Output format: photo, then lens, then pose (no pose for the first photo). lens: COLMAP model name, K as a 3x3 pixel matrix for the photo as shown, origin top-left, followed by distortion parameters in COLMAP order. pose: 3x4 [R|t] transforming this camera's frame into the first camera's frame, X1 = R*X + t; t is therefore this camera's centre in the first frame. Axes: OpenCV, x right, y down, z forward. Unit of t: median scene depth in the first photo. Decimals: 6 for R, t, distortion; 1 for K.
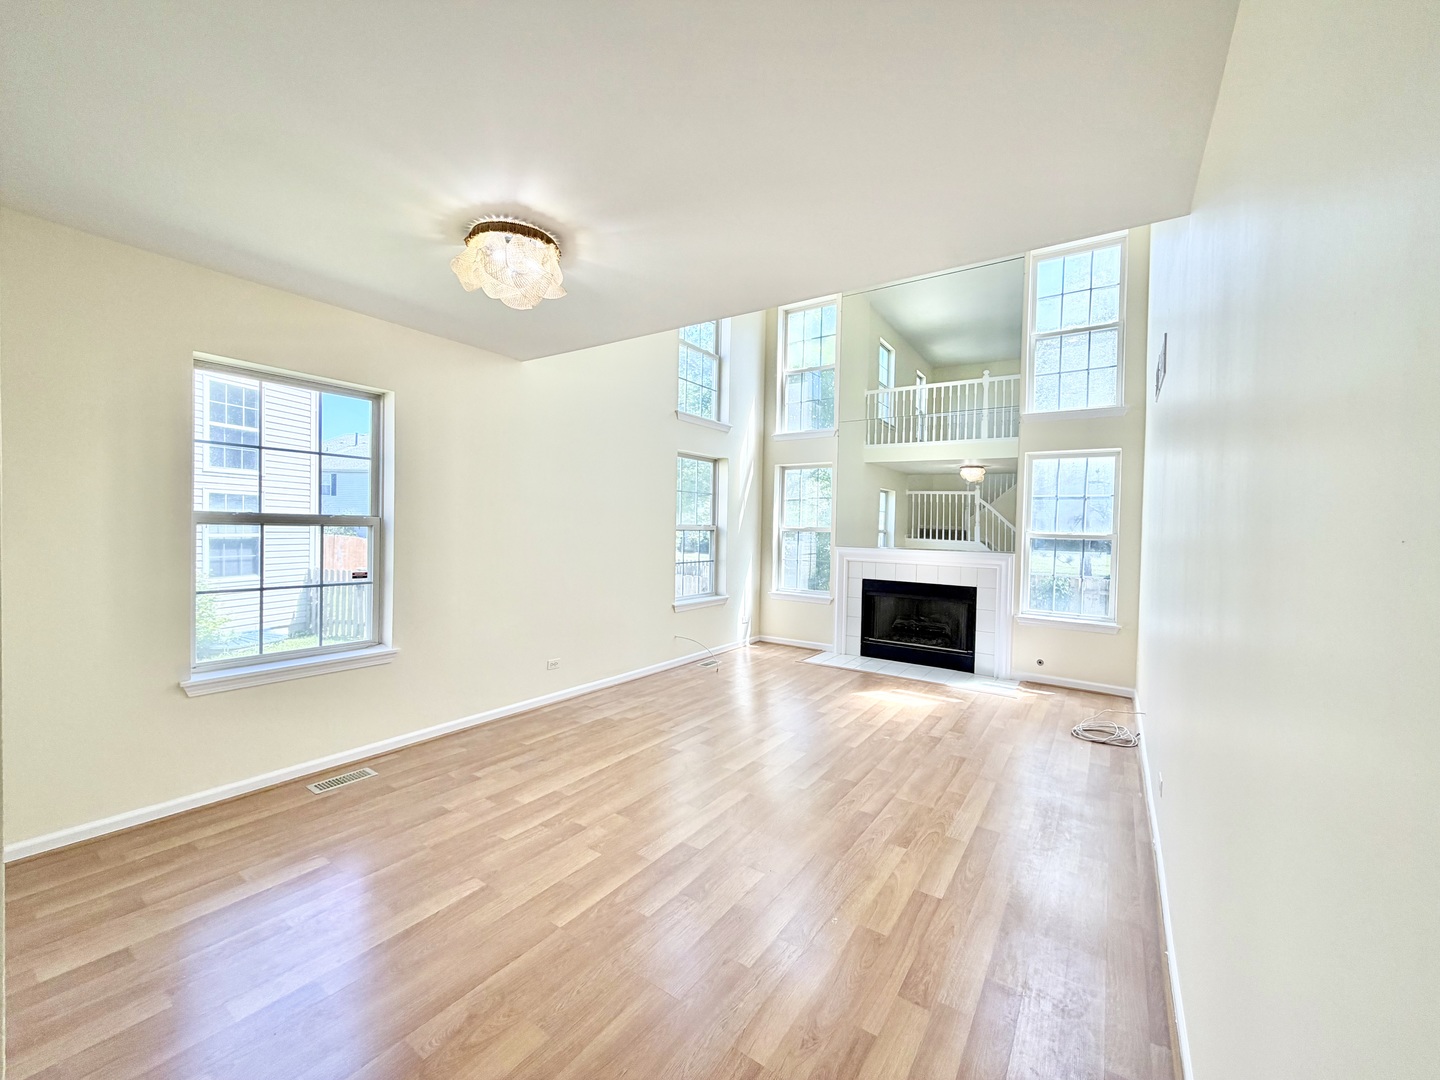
lens RADIAL K [[570.5, 0, 720.0], [0, 570.5, 536.8], [0, 0, 1]] dist [0.002181, -0.000240]
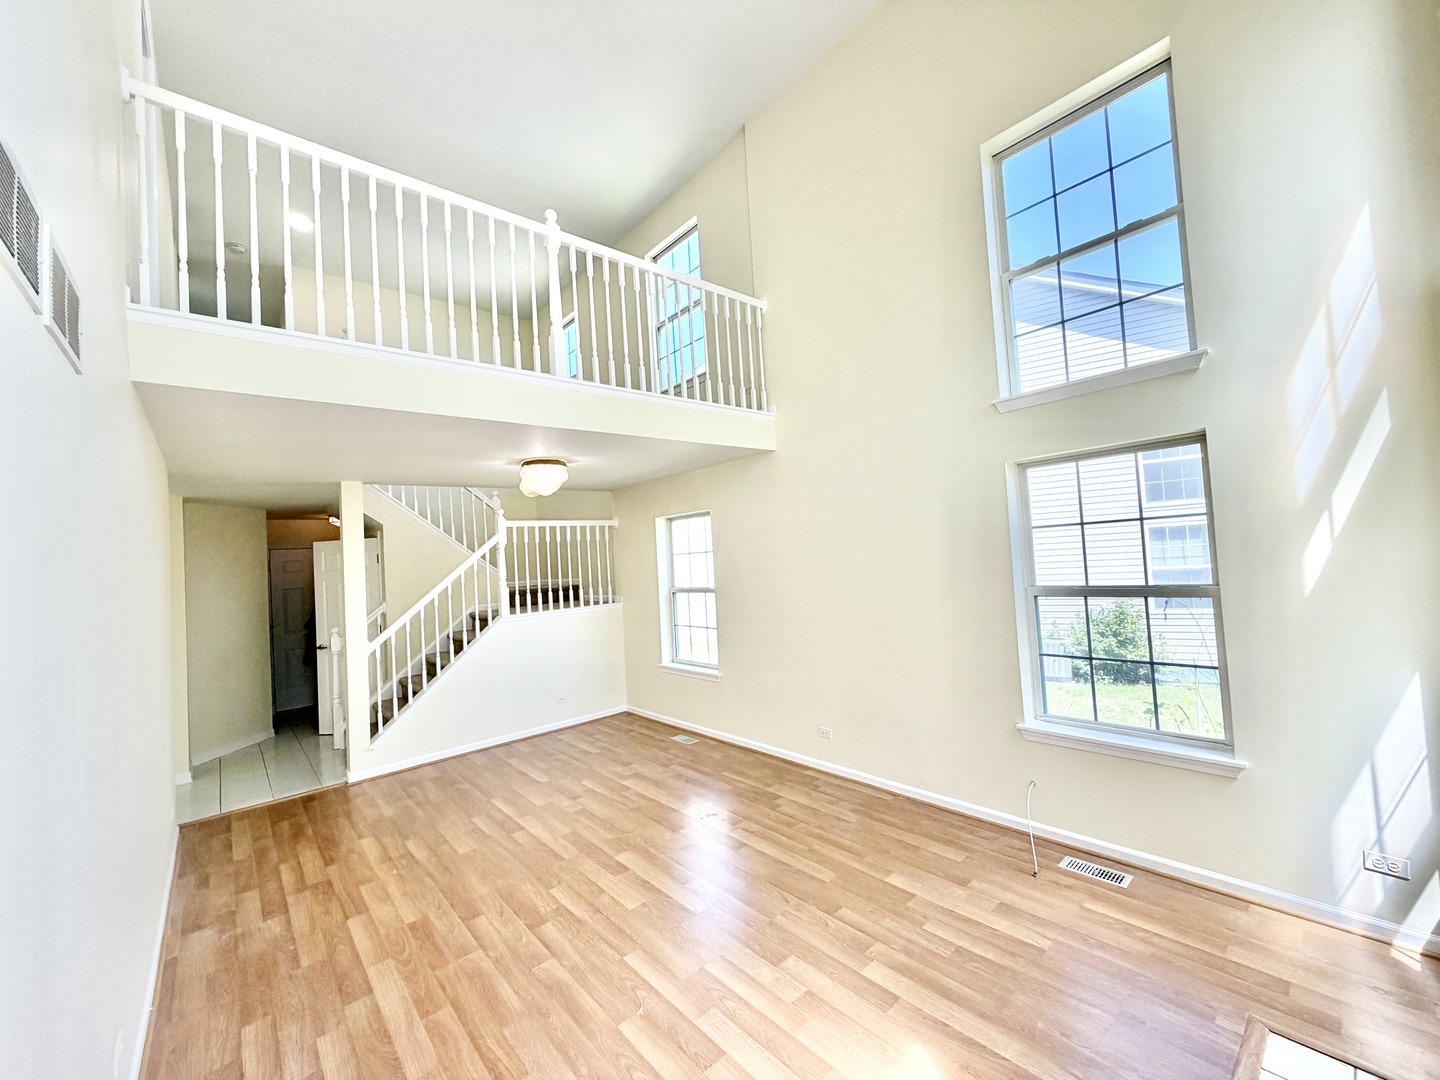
lens RADIAL K [[570.5, 0, 720.7], [0, 570.5, 539.7], [0, 0, 1]] dist [0.002181, -0.000240]
pose [[-0.244165, -0.040845, -0.968873, 1.034662], [0.036813, 0.998002, -0.051351, -0.097618], [0.969035, -0.048205, -0.242174, 1.526548]]
